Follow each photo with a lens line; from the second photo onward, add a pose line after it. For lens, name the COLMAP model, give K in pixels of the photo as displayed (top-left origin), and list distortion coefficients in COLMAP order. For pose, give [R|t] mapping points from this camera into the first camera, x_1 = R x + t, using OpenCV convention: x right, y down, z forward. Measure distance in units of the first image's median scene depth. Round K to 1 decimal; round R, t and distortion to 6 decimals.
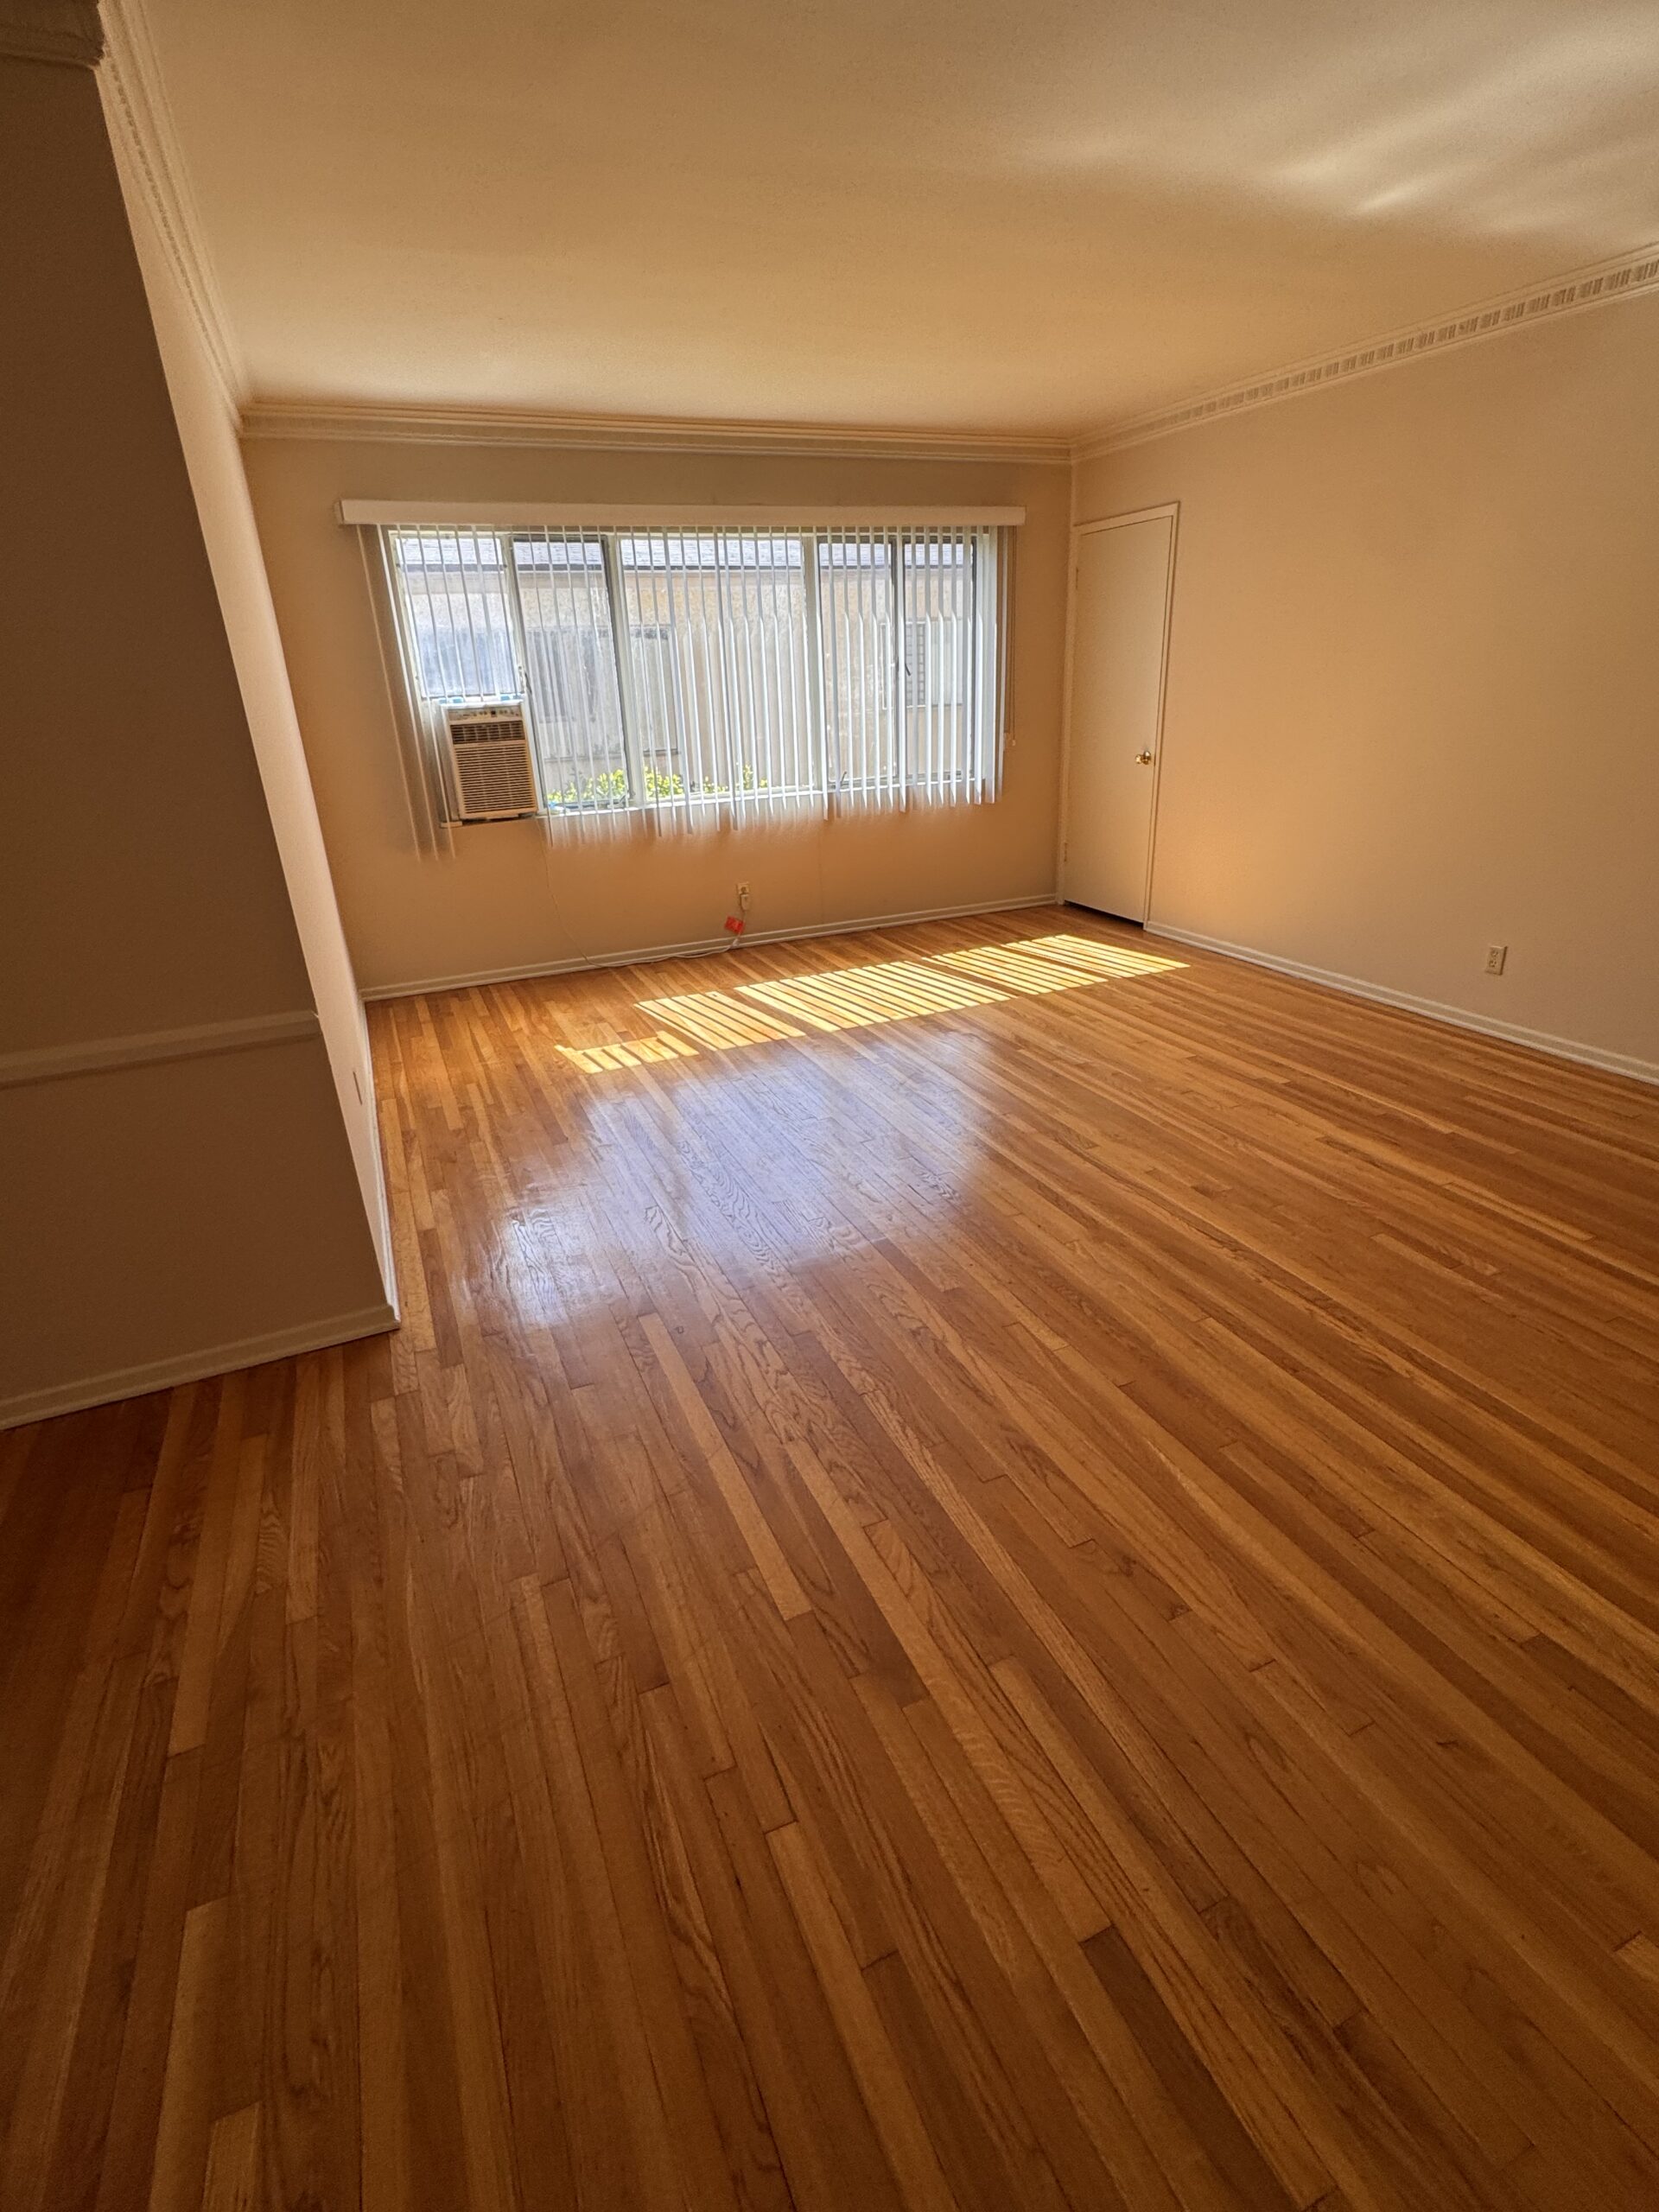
lens RADIAL K [[1068.1, 0, 827.5], [0, 1068.1, 1107.0], [0, 0, 1]] dist [-0.002668, 0.001450]
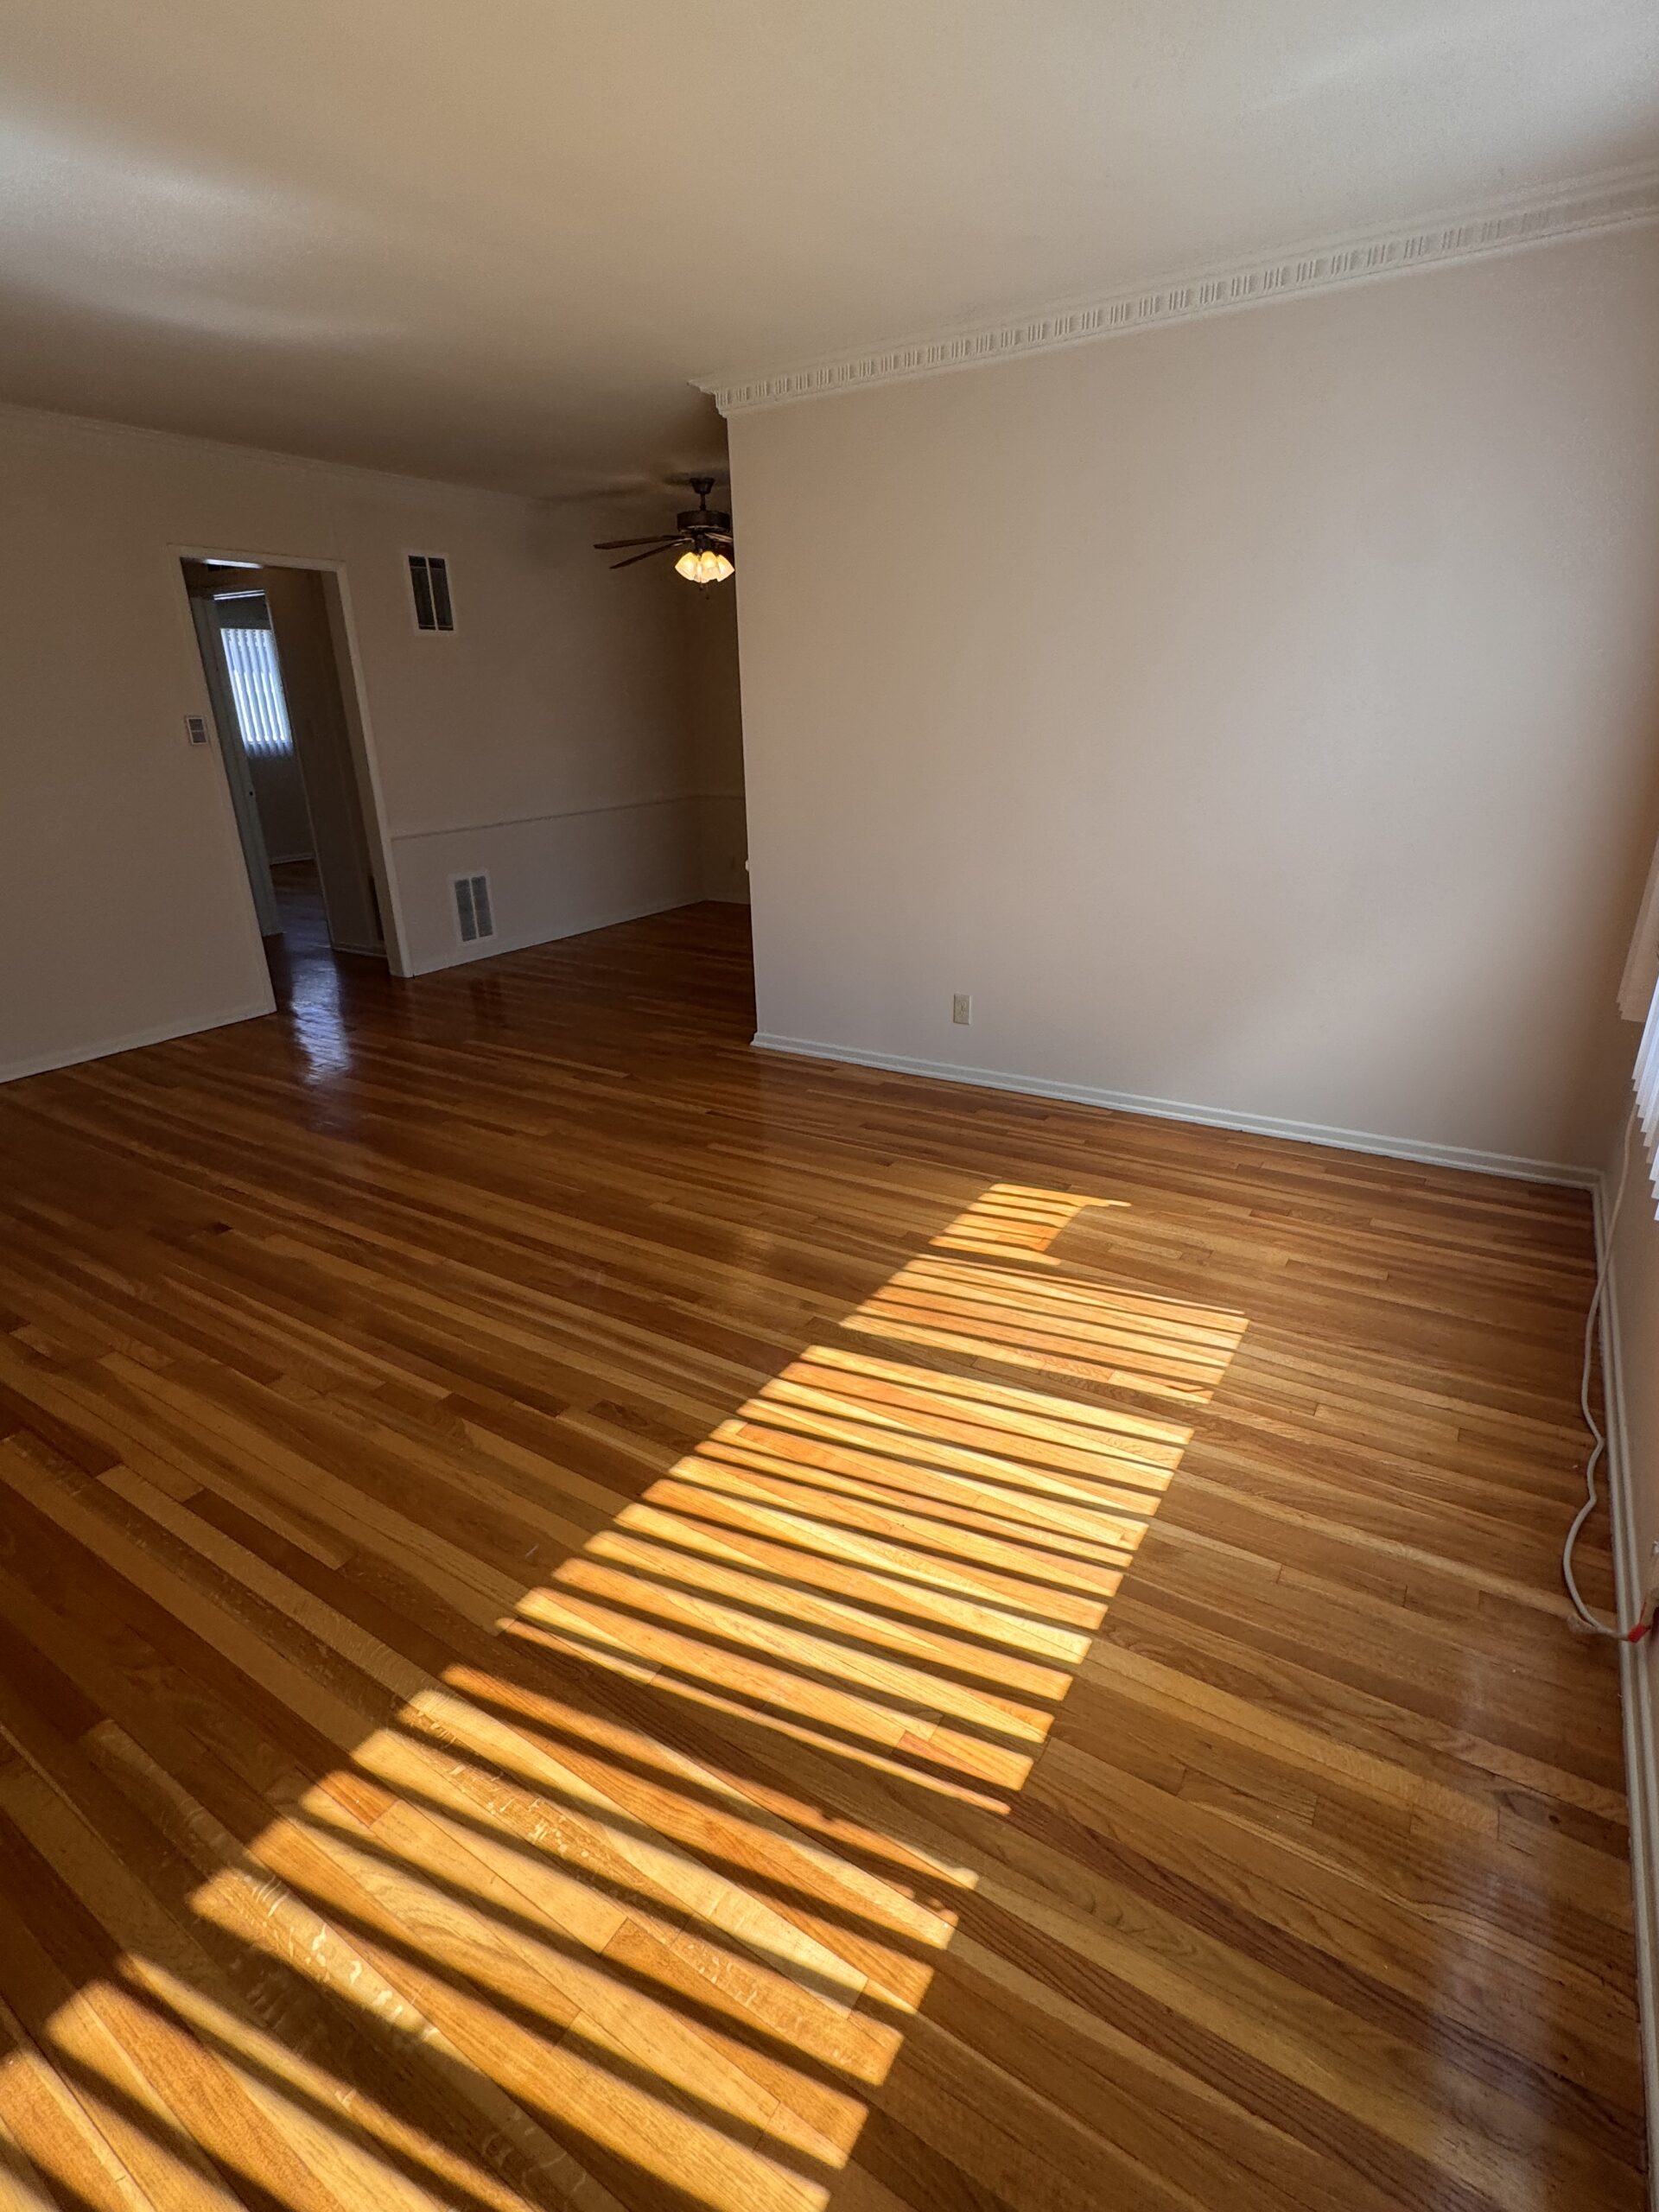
lens RADIAL K [[1068.1, 0, 824.0], [0, 1068.1, 1110.5], [0, 0, 1]] dist [-0.002668, 0.001450]
pose [[-0.830831, 0.256307, -0.493991, 0.221305], [-0.158363, 0.742057, 0.651363, -0.484619], [0.533518, 0.619402, -0.575934, 1.164018]]
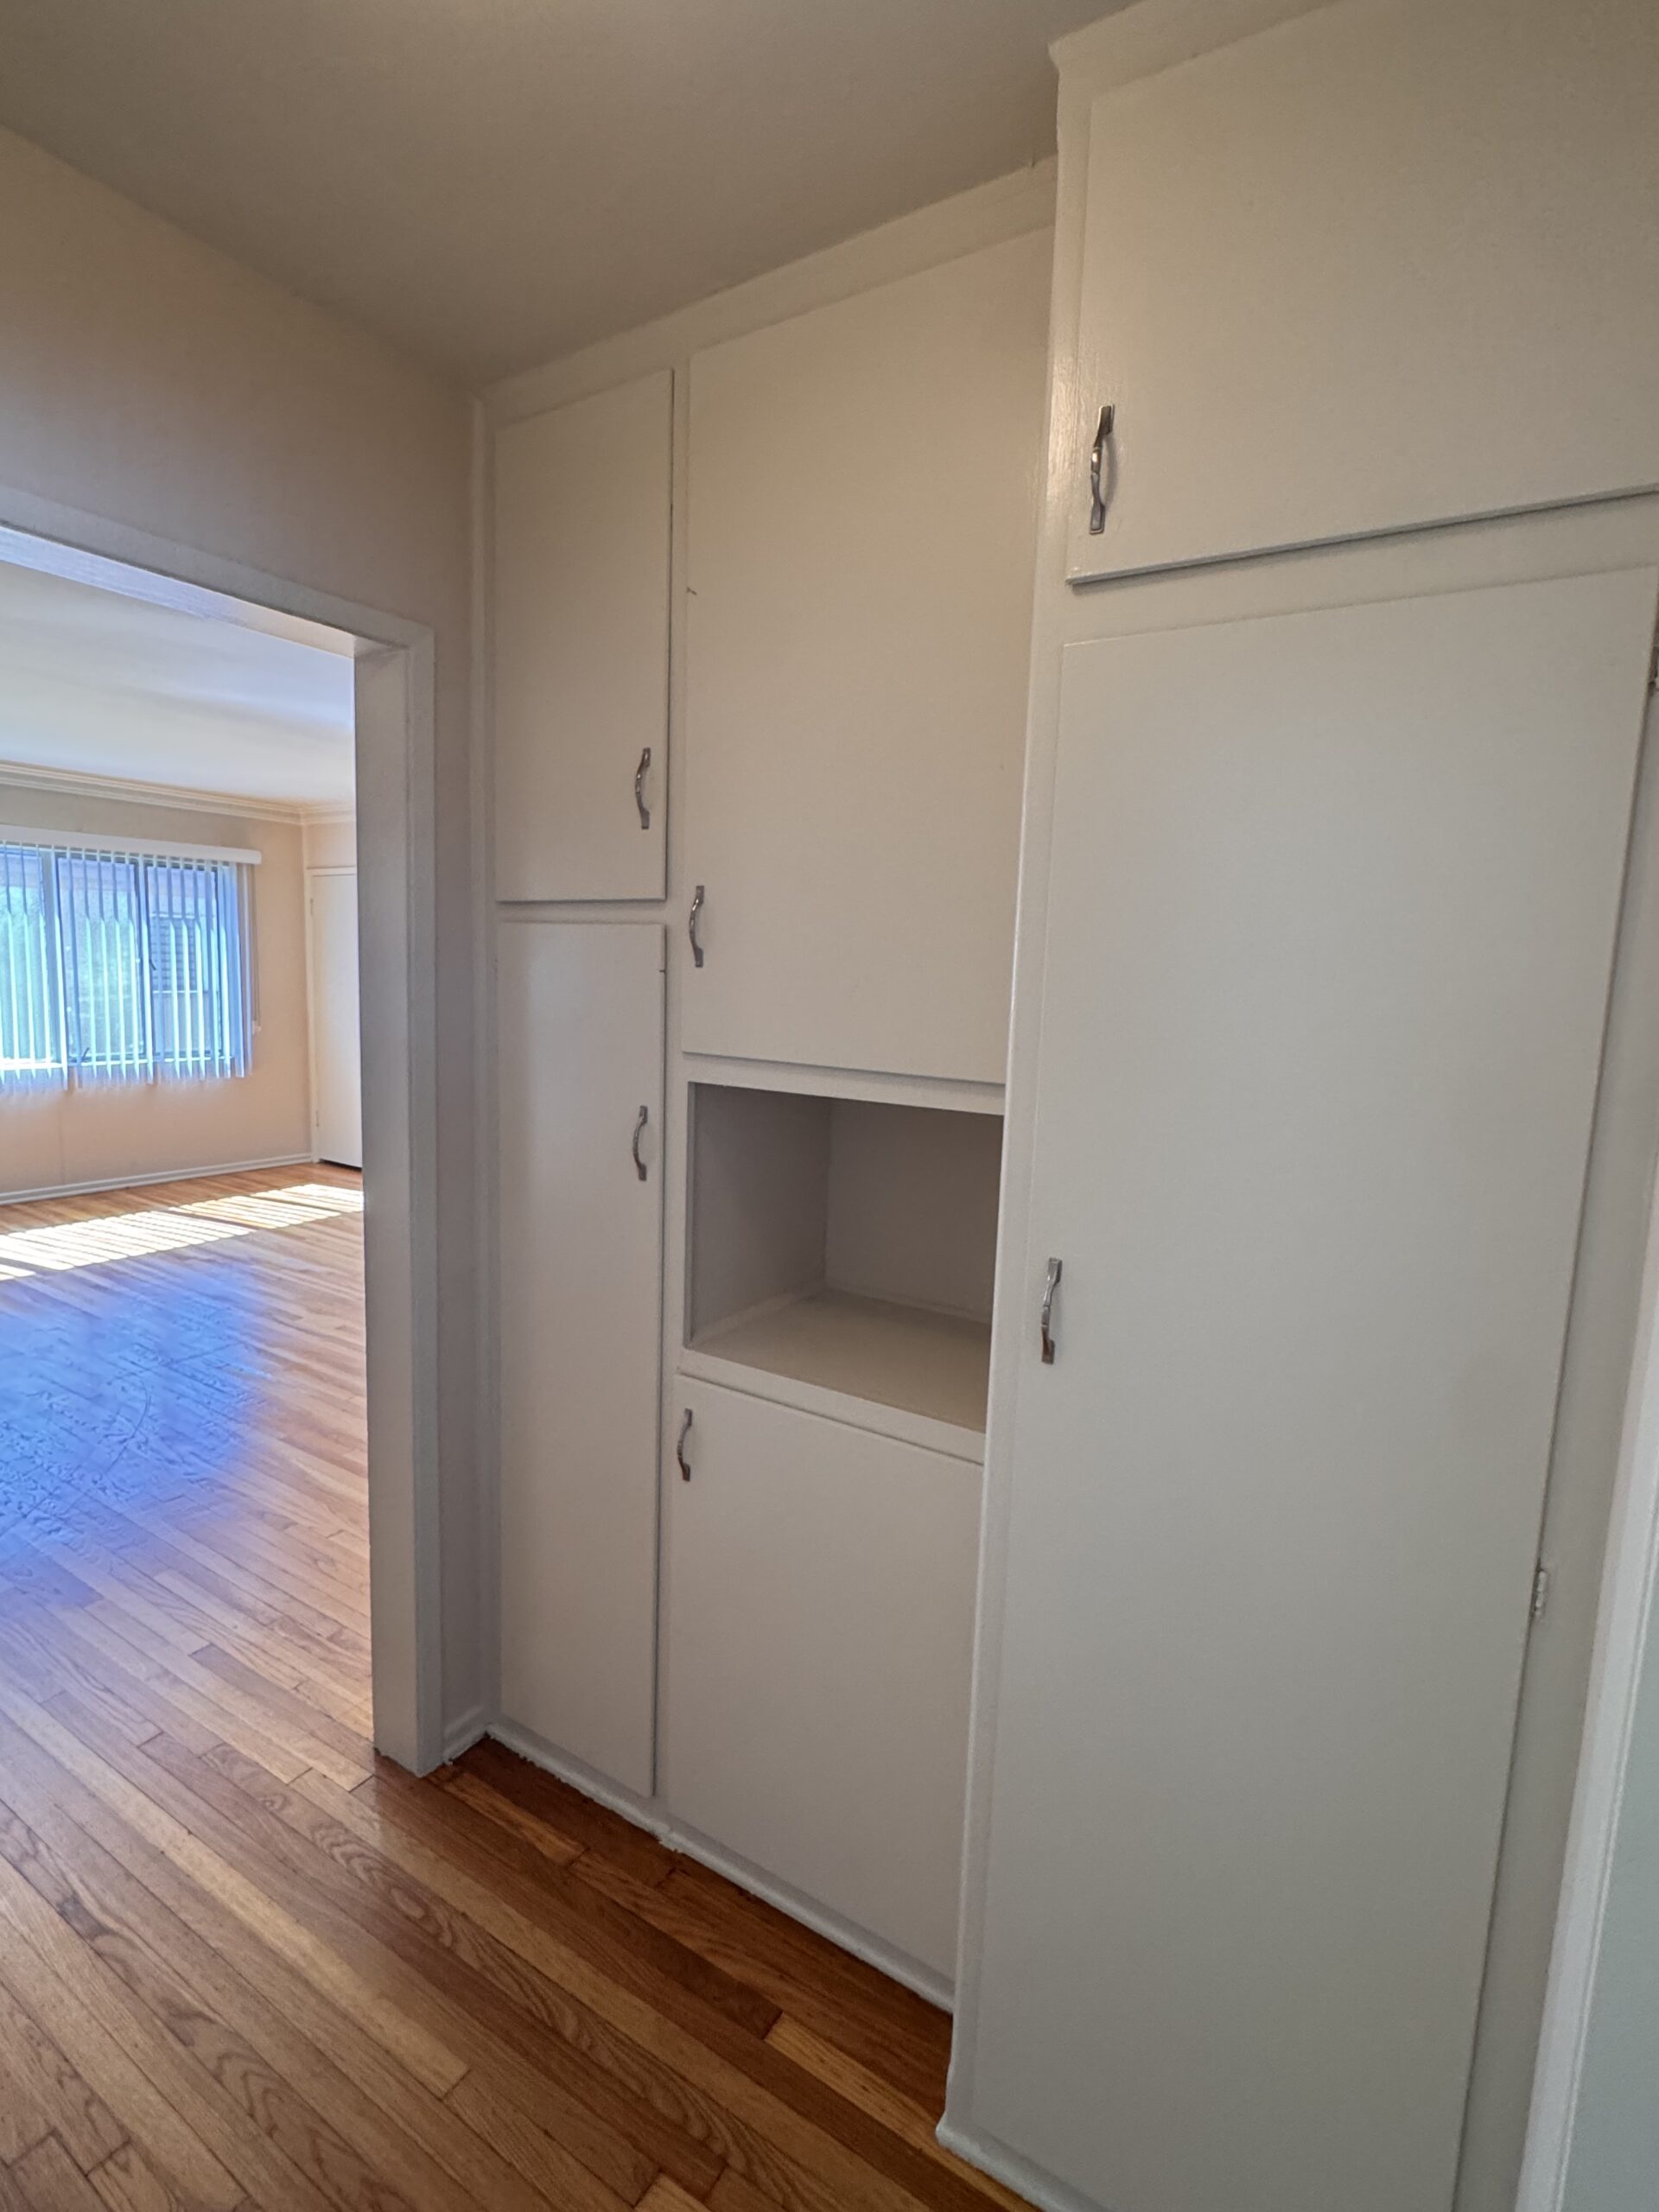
lens RADIAL K [[1068.1, 0, 836.5], [0, 1068.1, 1108.9], [0, 0, 1]] dist [-0.002668, 0.001450]
pose [[0.821692, -0.003163, 0.569923, 0.029204], [0.149781, 0.966032, -0.210588, 0.115094], [-0.549898, 0.258402, 0.794255, -0.345571]]
